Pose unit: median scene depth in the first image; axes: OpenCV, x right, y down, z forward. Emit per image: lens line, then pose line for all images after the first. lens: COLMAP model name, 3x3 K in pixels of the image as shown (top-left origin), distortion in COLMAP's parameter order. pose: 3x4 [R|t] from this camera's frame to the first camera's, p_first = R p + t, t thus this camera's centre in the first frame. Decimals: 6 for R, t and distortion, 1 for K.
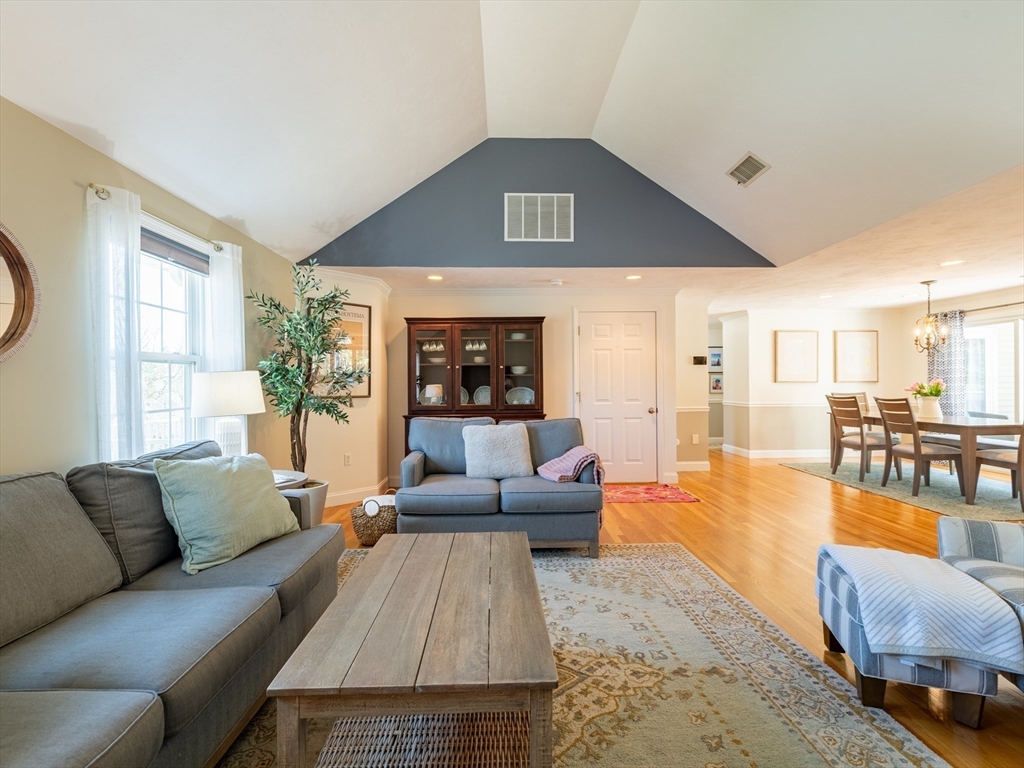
lens RADIAL K [[464.0, 0, 510.3], [0, 464.0, 381.6], [0, 0, 1]] dist [0.000138, -0.000879]
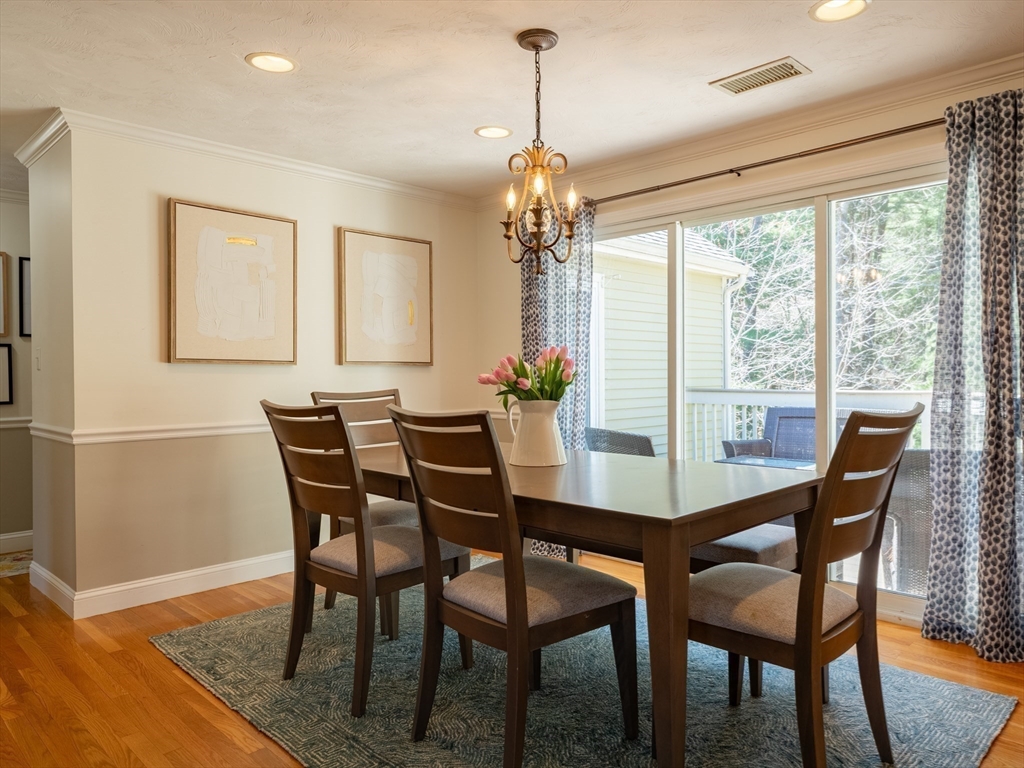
lens RADIAL K [[708.6, 0, 536.5], [0, 708.6, 382.0], [0, 0, 1]] dist [-0.001090, -0.000720]
pose [[0.707806, -0.004021, 0.706395, 0.671607], [-0.002253, 0.999966, 0.007950, 0.018883], [-0.706403, -0.007218, 0.707773, 0.789117]]
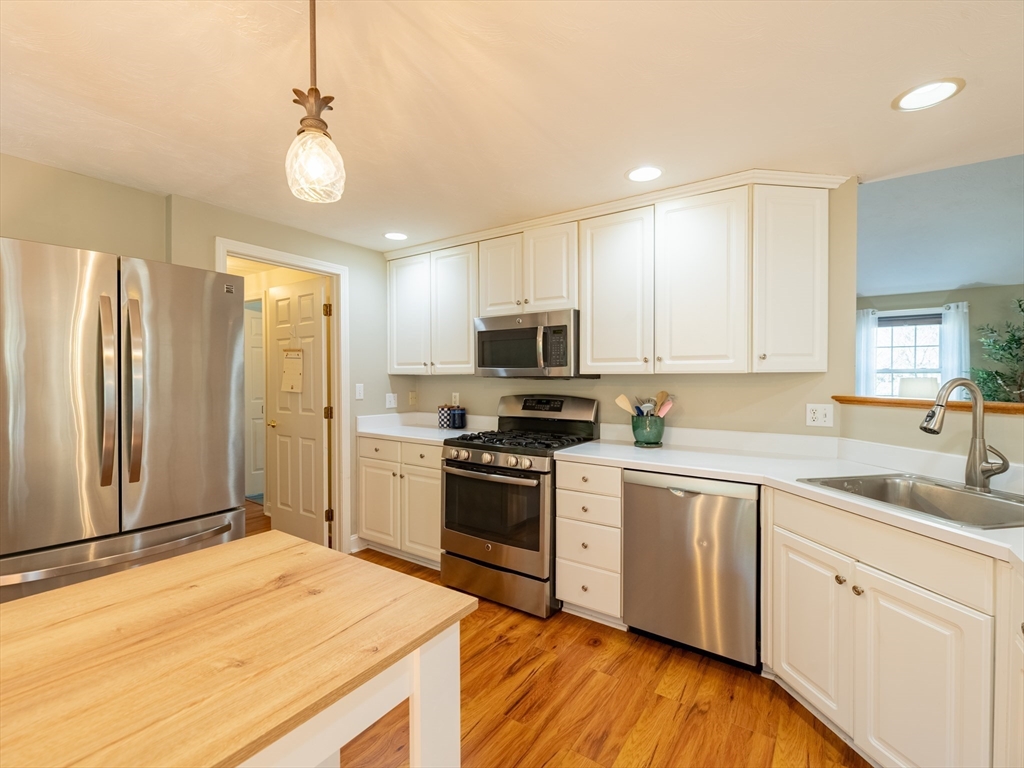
lens RADIAL K [[464.0, 0, 510.3], [0, 464.0, 381.6], [0, 0, 1]] dist [0.000138, -0.000879]
pose [[-0.582984, 0.018834, -0.812265, 1.277691], [0.008707, 0.999819, 0.016934, -0.034150], [0.812437, 0.002800, -0.583043, 0.471963]]
